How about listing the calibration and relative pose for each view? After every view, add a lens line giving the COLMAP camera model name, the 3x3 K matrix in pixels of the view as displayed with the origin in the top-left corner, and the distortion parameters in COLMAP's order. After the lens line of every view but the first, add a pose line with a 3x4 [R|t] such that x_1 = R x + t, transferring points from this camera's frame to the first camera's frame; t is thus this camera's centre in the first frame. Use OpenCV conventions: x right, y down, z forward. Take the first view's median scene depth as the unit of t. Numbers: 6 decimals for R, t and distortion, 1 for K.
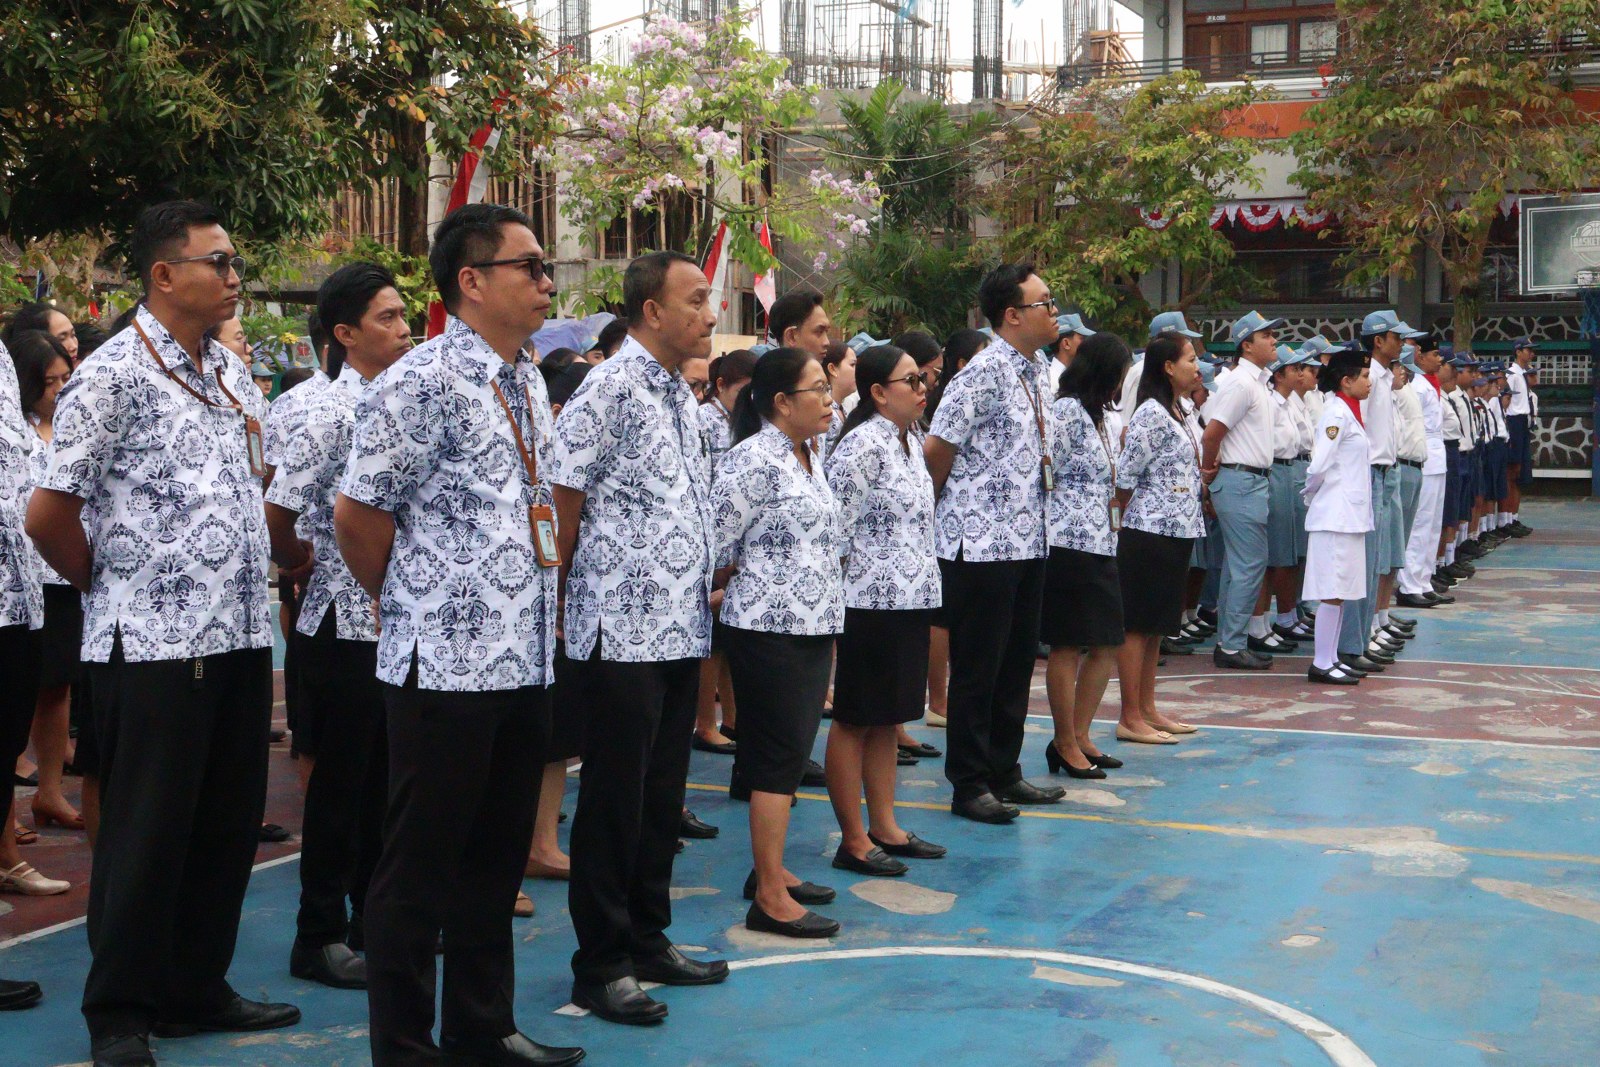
lens RADIAL K [[2050.4, 0, 800.0], [0, 2050.4, 533.5], [0, 0, 1]] dist [0.050088, -0.050210]
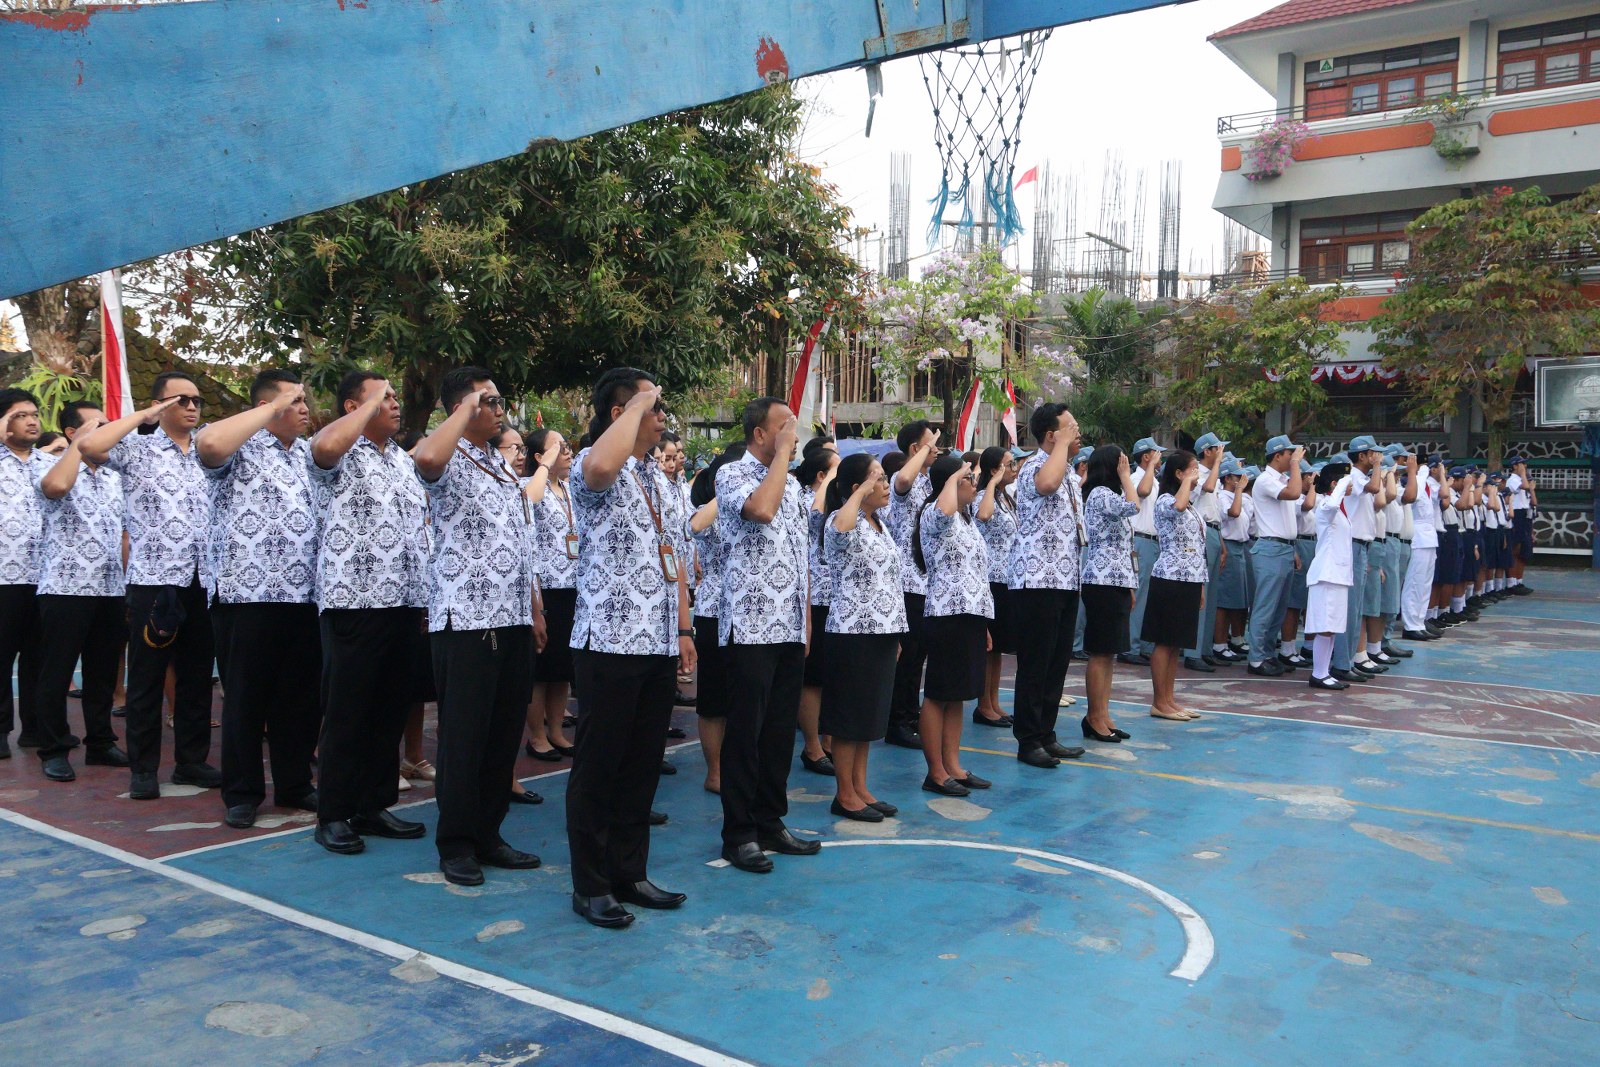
lens RADIAL K [[1307.3, 0, 790.5], [0, 1307.3, 528.7], [0, 0, 1]] dist [-0.000913, 0.015965]
pose [[0.975594, 0.019850, -0.218682, 0.049952], [-0.027812, 0.999055, -0.033389, 0.000285], [0.217813, 0.038656, 0.975225, -0.000681]]
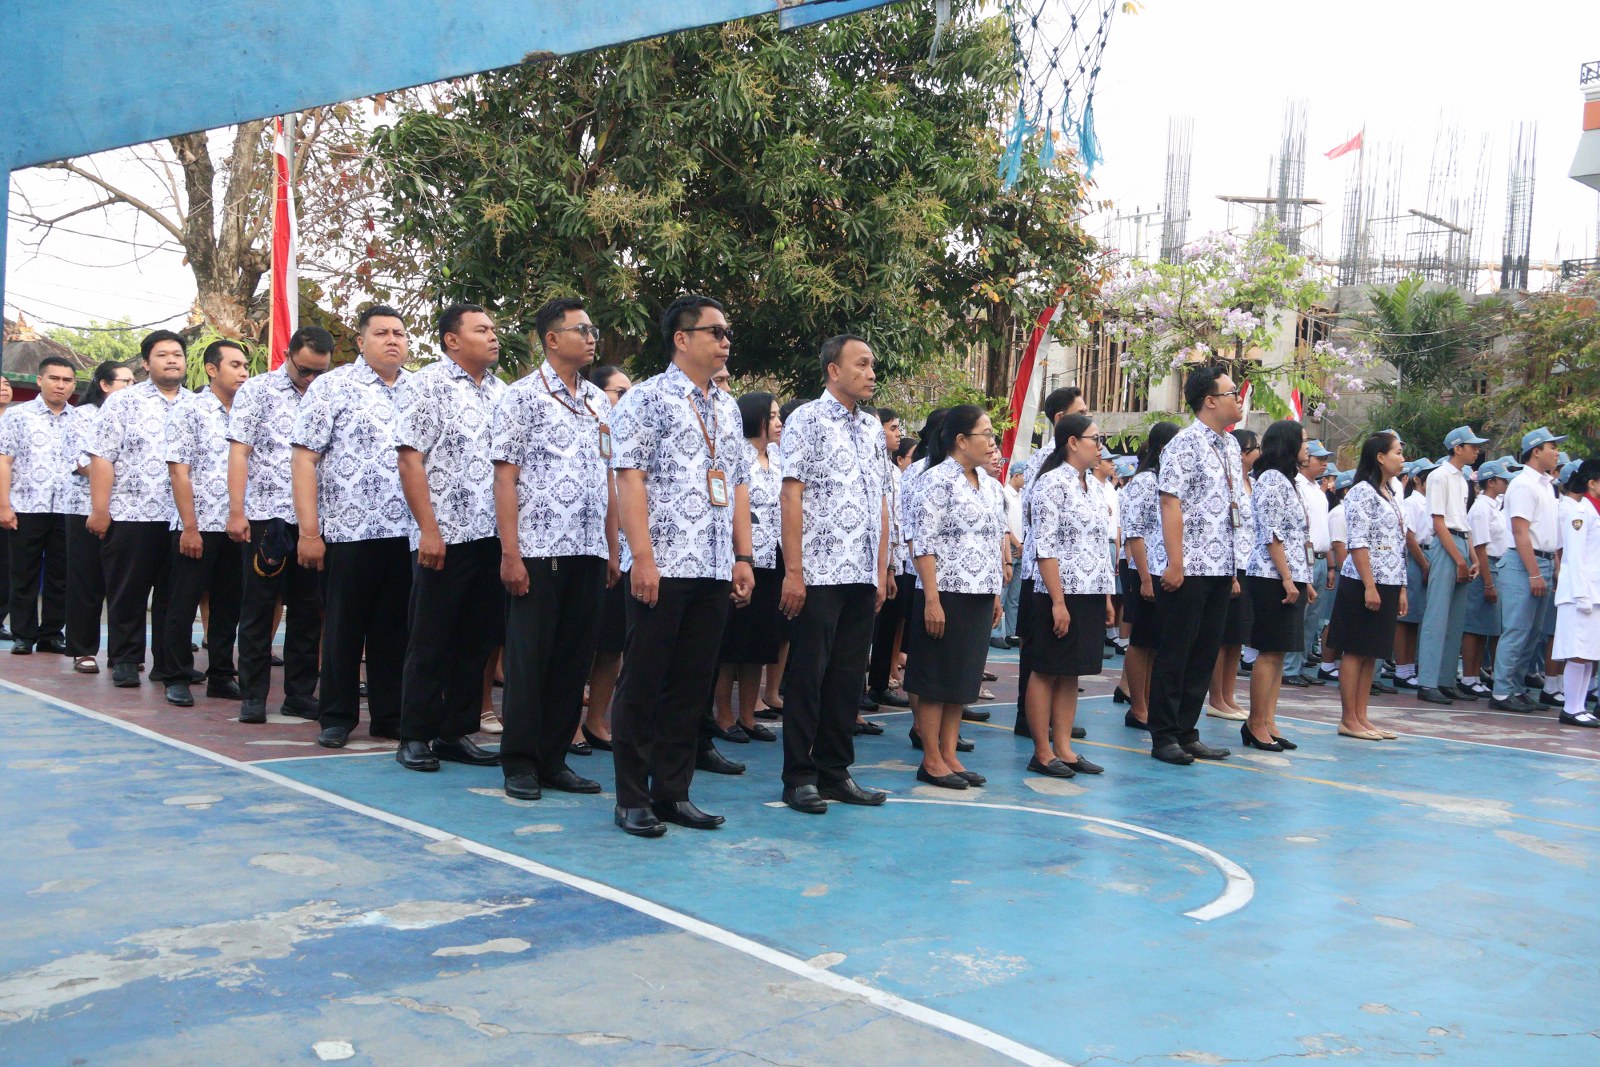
lens RADIAL K [[1558.4, 0, 800.0], [0, 1558.4, 533.5], [0, 0, 1]] dist [0.068644, -0.015335]
pose [[0.919117, 0.050975, -0.390674, 0.111139], [-0.077573, 0.995598, -0.052595, 0.025284], [0.386273, 0.078647, 0.919025, -0.036905]]
